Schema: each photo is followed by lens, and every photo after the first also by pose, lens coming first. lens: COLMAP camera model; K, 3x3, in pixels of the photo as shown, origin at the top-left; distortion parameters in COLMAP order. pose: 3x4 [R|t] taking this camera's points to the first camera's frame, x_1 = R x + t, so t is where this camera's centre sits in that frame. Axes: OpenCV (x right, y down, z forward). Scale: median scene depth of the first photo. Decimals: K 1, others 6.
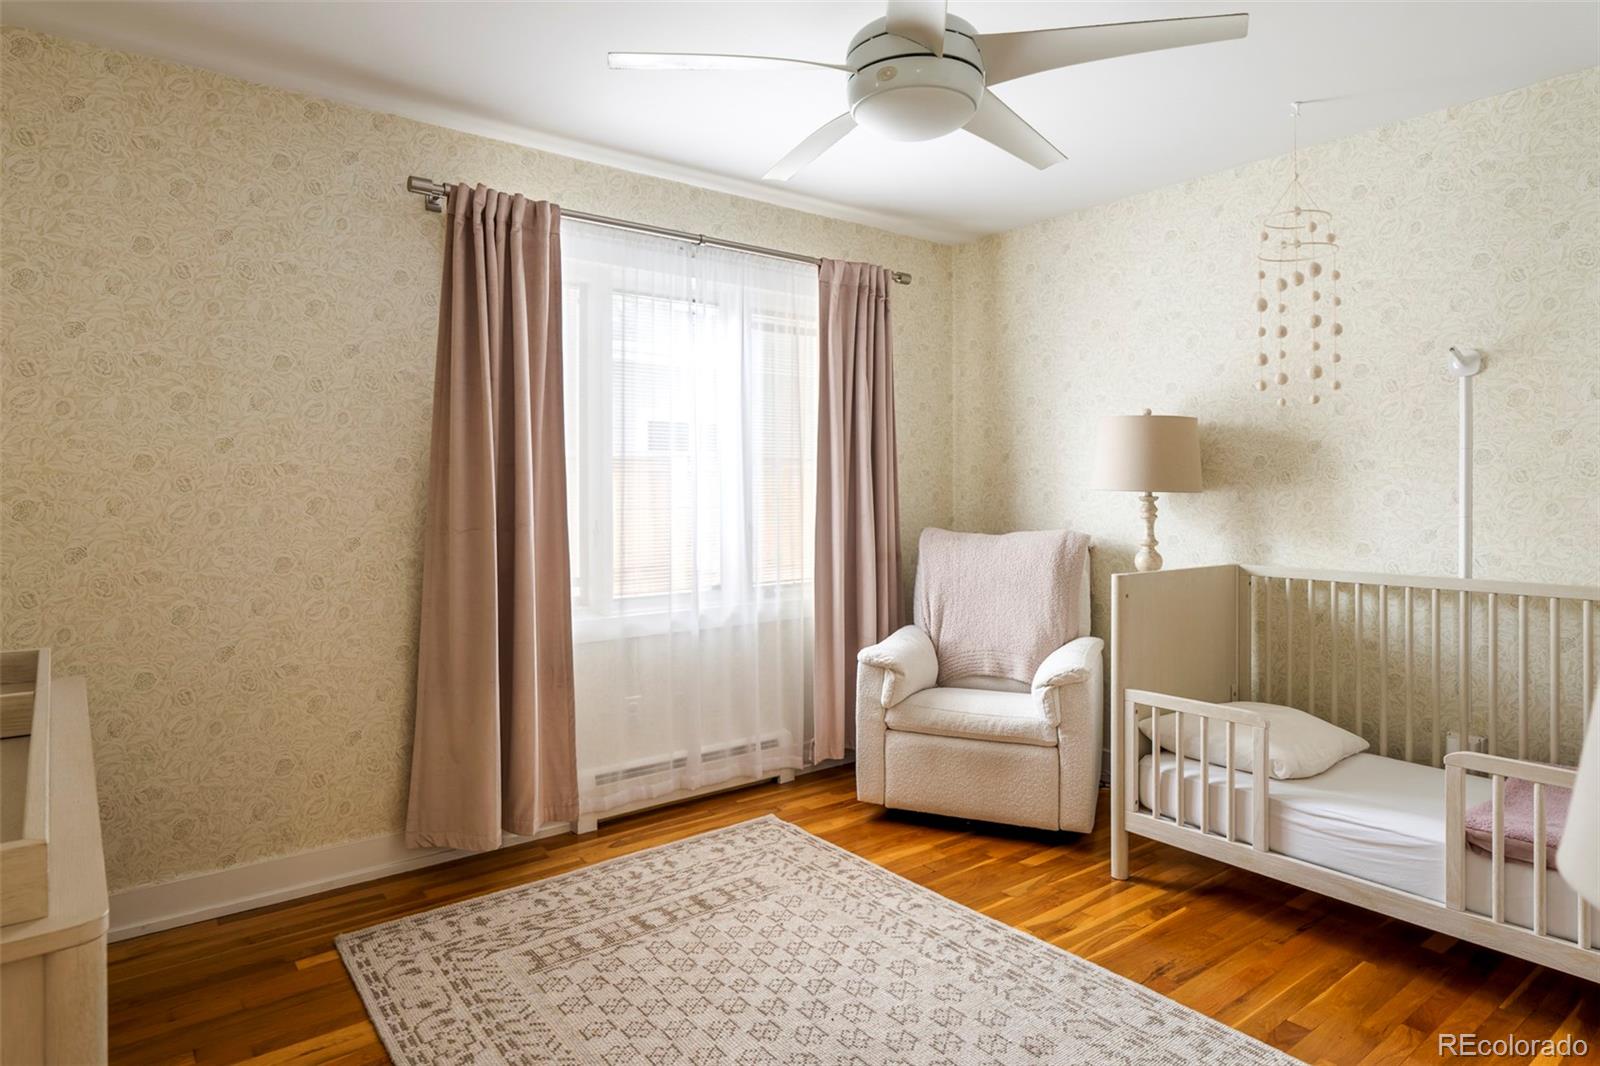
lens RADIAL K [[907.8, 0, 785.2], [0, 907.8, 490.3], [0, 0, 1]] dist [-0.014492, 0.005293]
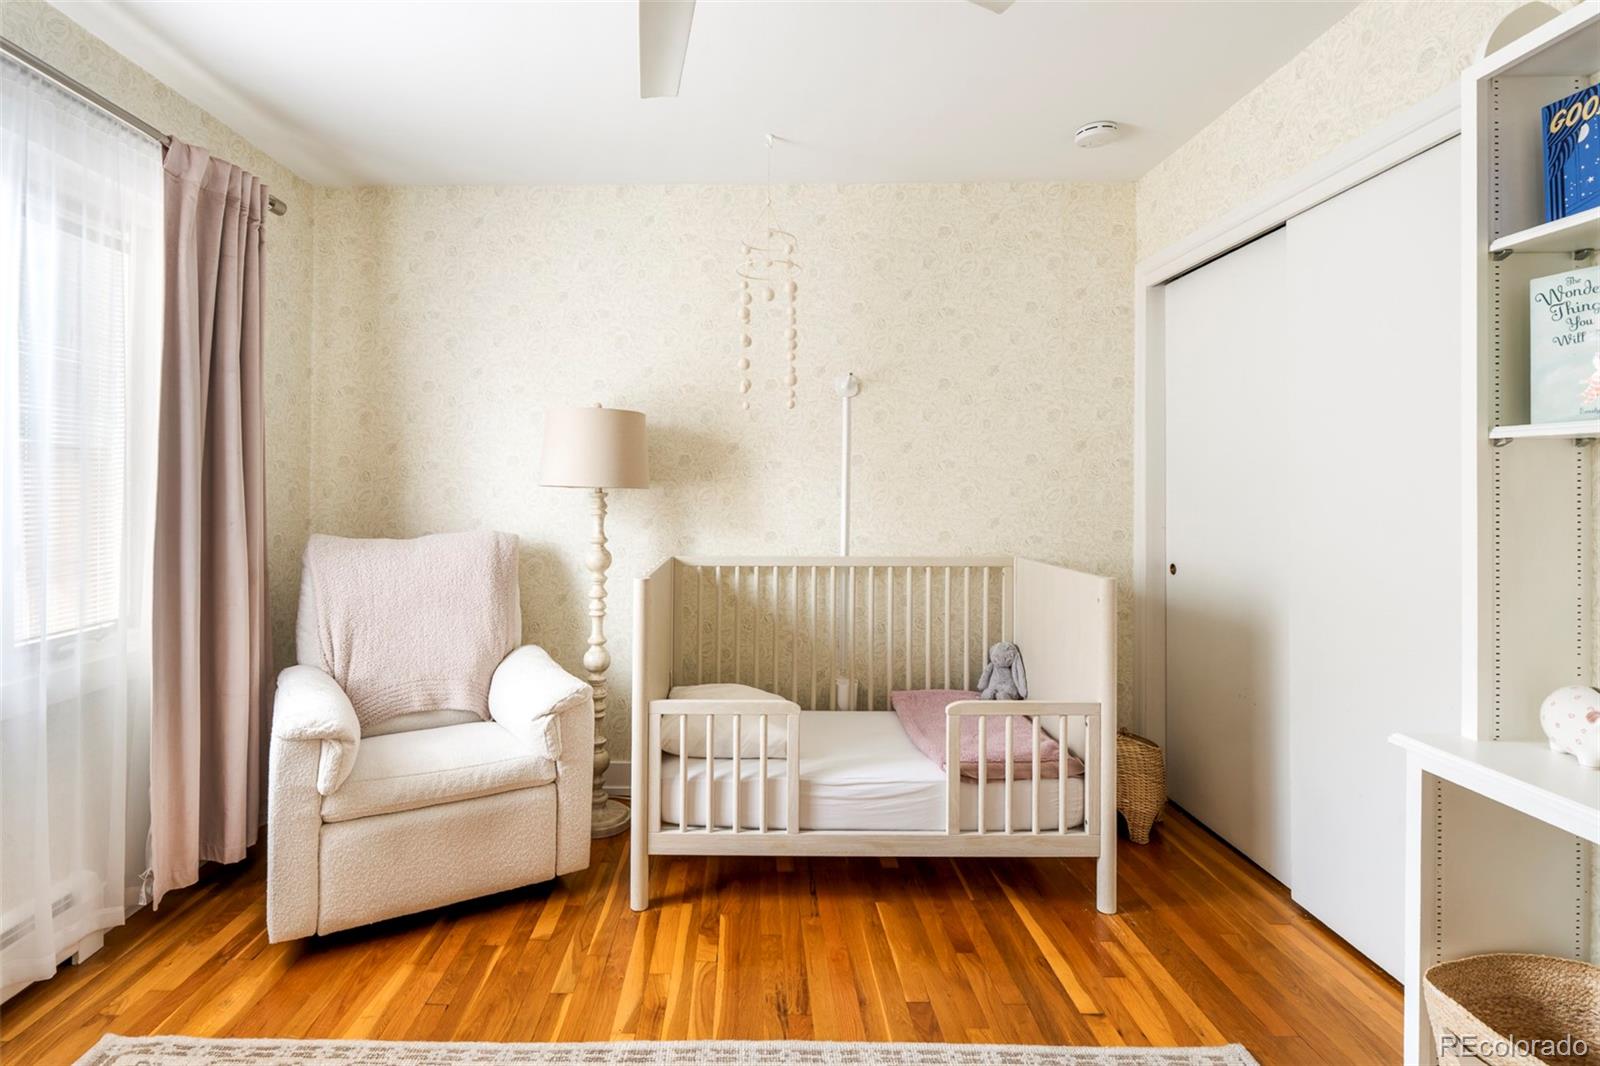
lens RADIAL K [[769.9, 0, 758.0], [0, 769.9, 476.6], [0, 0, 1]] dist [-0.006969, 0.001705]
pose [[0.619940, 0.009017, 0.784598, -0.155276], [-0.000318, 0.999937, -0.011241, -0.001572], [-0.784649, 0.006719, 0.619903, 0.375486]]
